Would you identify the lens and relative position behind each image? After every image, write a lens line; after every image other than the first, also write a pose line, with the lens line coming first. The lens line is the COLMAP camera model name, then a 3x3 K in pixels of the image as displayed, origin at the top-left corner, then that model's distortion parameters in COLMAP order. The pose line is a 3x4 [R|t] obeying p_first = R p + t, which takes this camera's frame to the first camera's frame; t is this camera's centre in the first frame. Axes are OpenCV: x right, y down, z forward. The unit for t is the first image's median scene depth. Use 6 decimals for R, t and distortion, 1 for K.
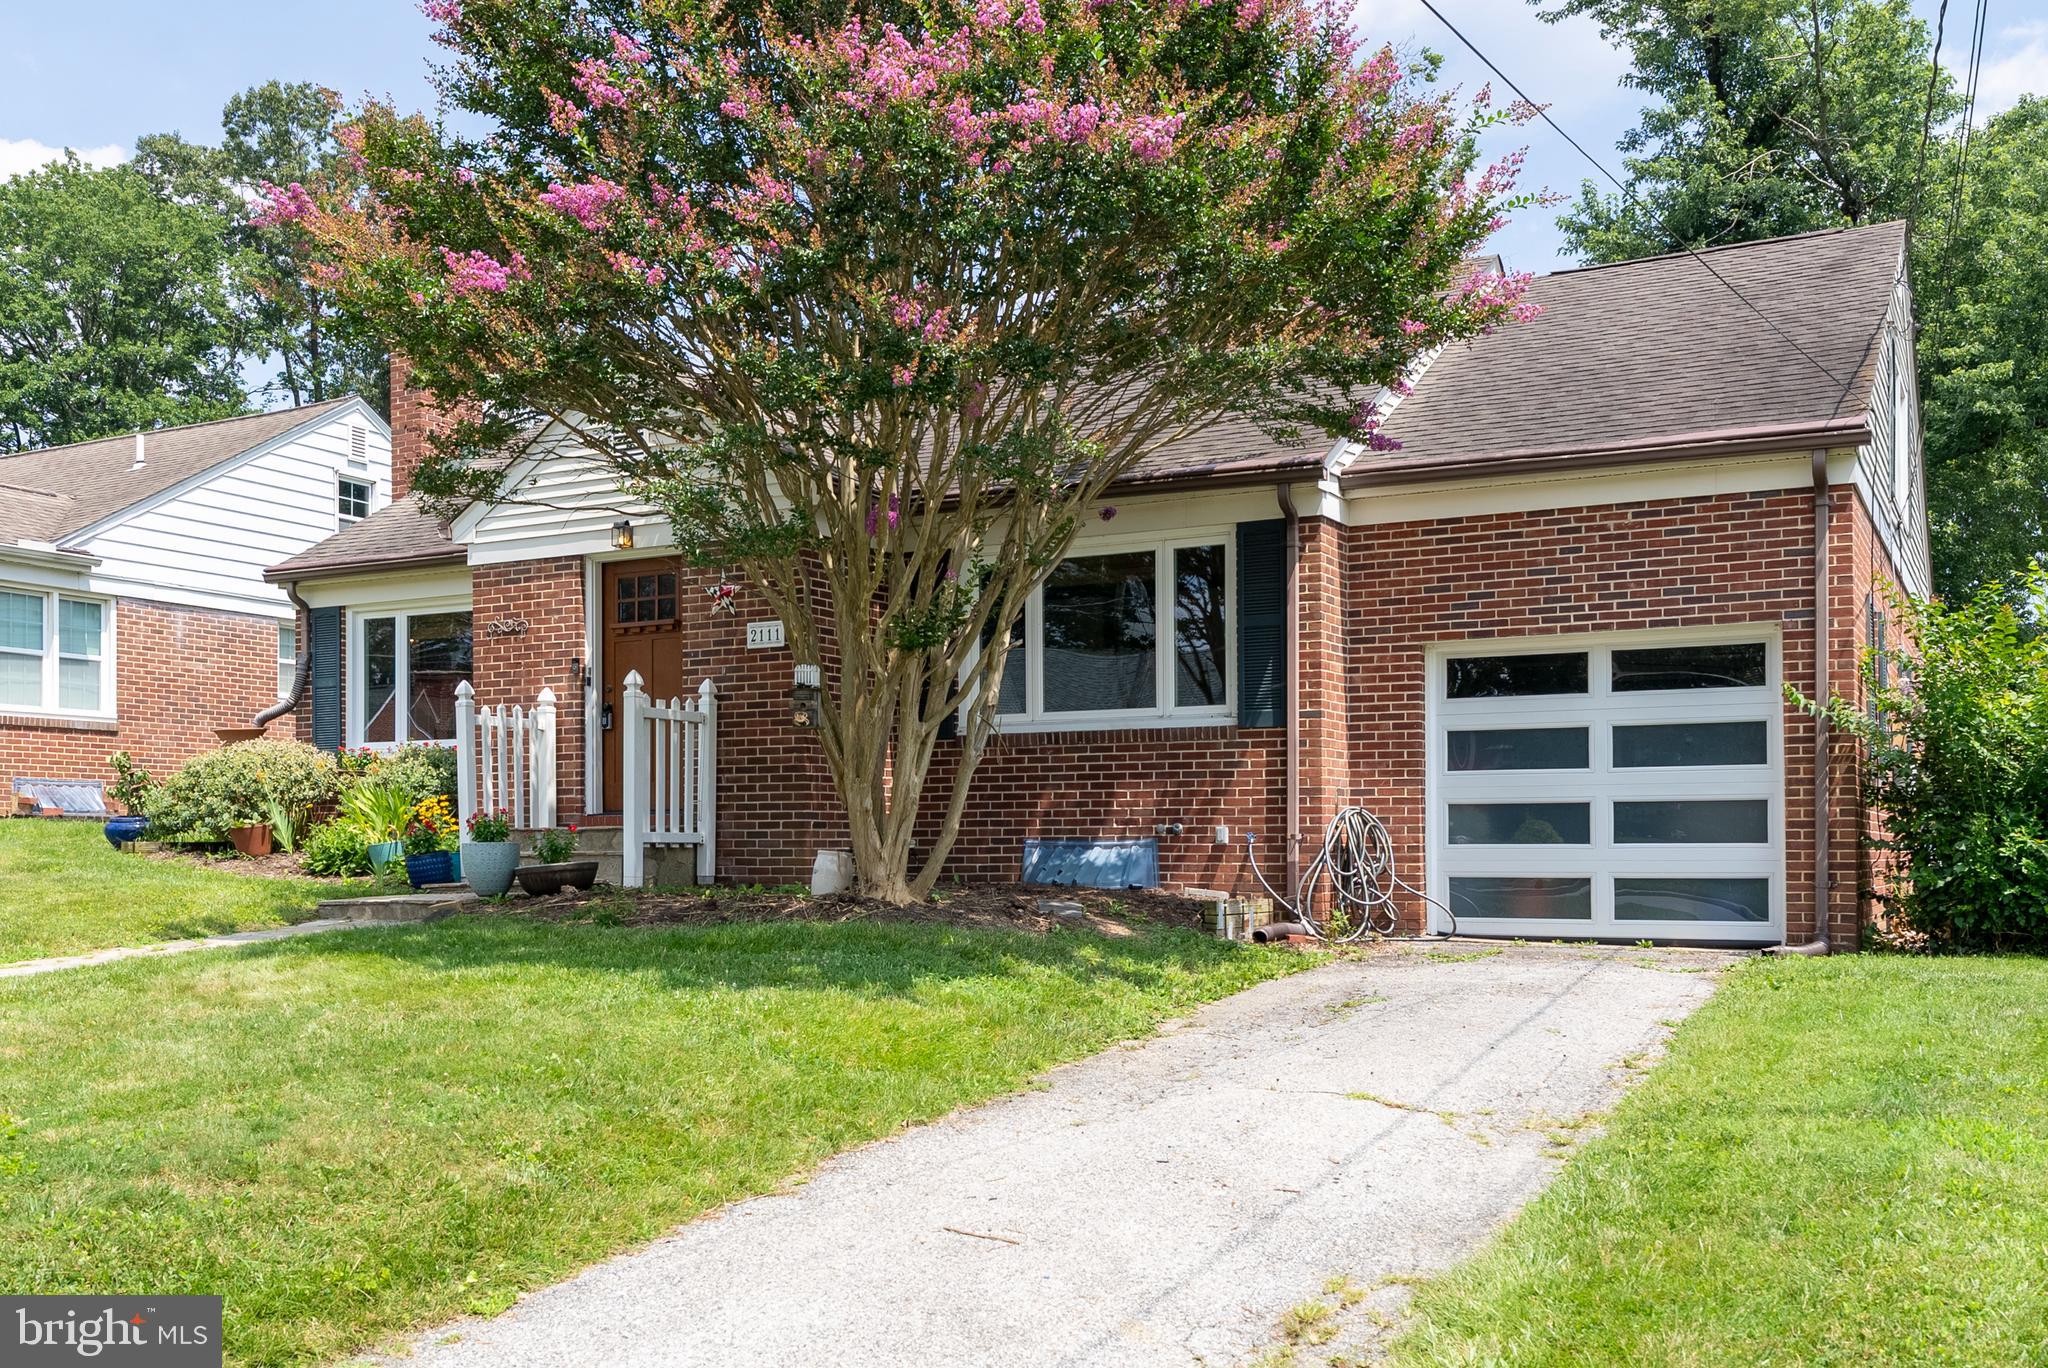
lens RADIAL K [[1971.0, 0, 983.9], [0, 1971.0, 818.0], [0, 0, 1]] dist [0.010796, 0.000000]
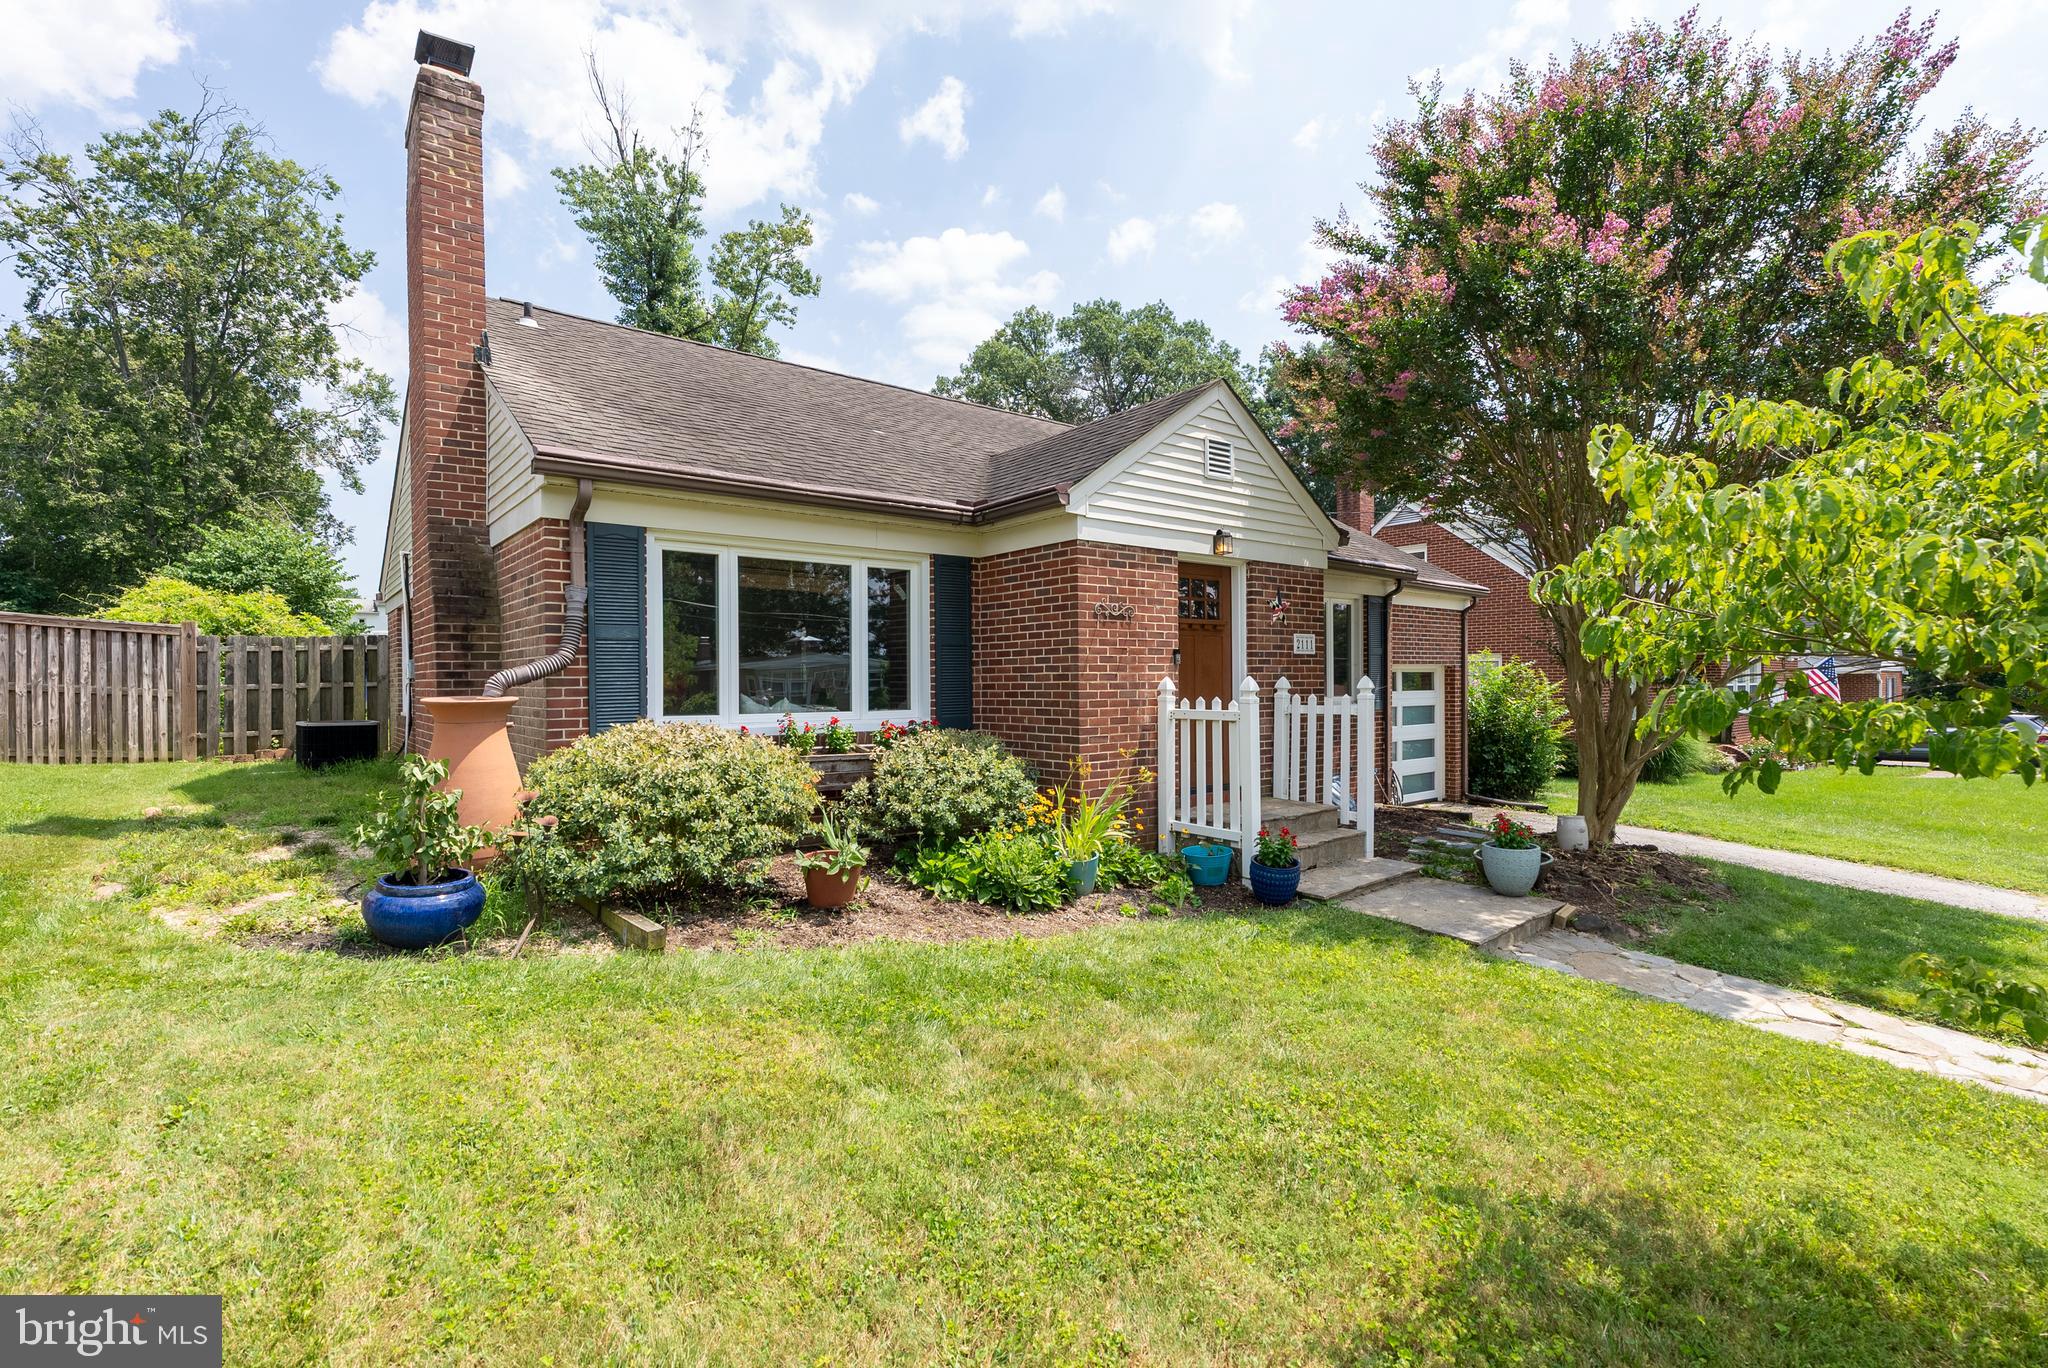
lens RADIAL K [[905.8, 0, 1018.0], [0, 905.8, 682.4], [0, 0, 1]] dist [-0.004455, 0.000828]
pose [[0.391974, 0.000610, 0.919976, -0.708550], [-0.013586, 0.999895, 0.005125, -0.066832], [-0.919876, -0.014508, 0.391941, 0.917765]]
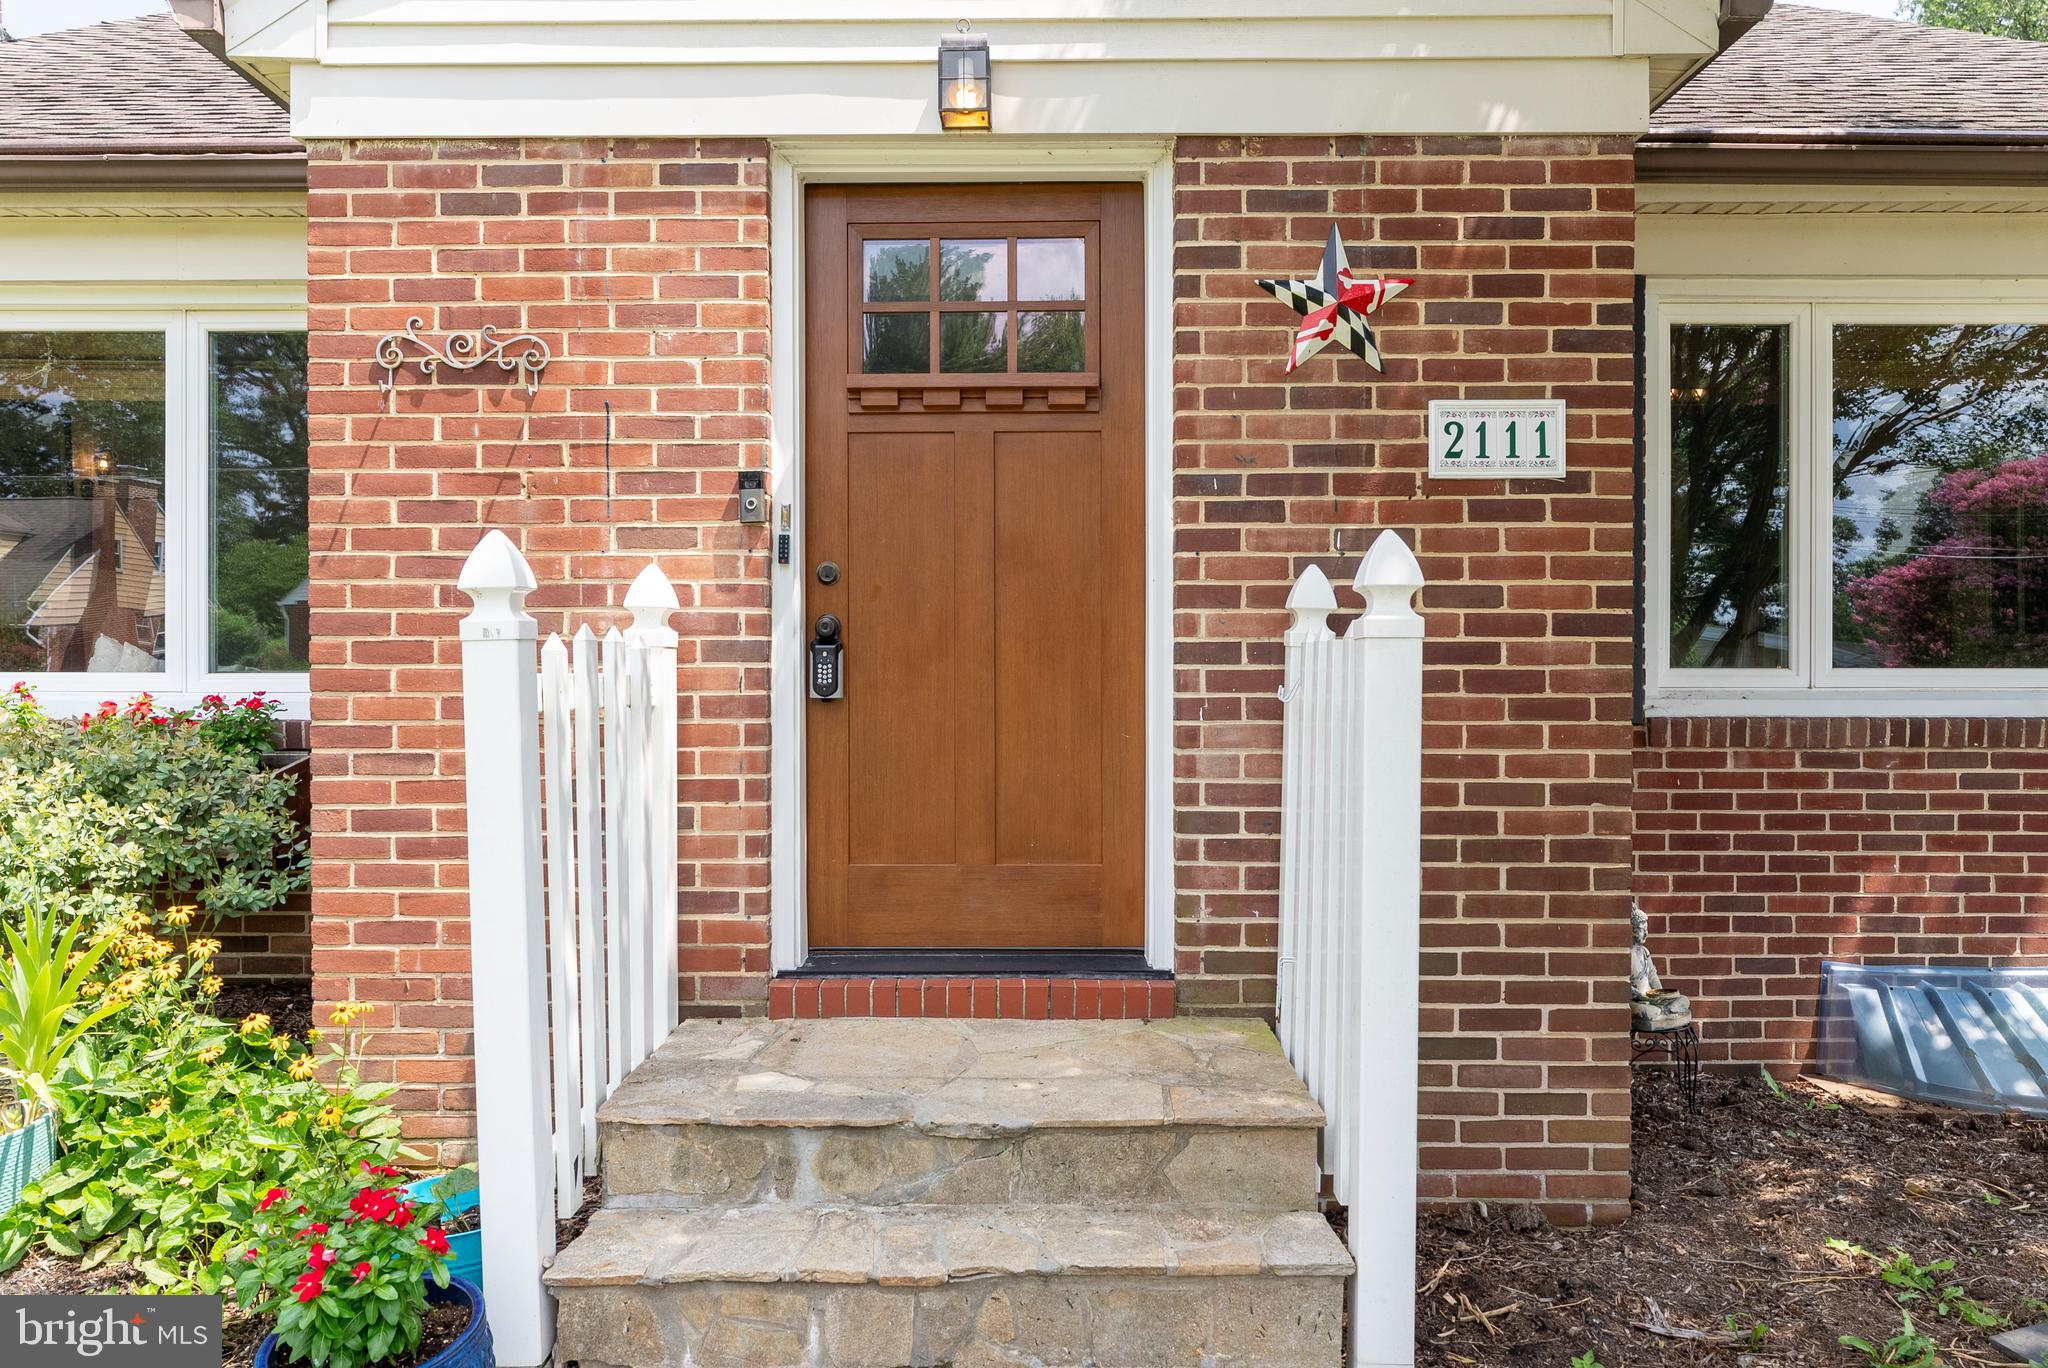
lens RADIAL K [[1459.3, 0, 1011.9], [0, 1459.3, 679.0], [0, 0, 1]] dist [-0.006901, 0.002498]
pose [[0.878375, 0.001738, 0.477969, -0.289714], [-0.013337, 0.999693, 0.020875, -0.055865], [-0.477786, -0.024711, 0.878129, 0.805493]]
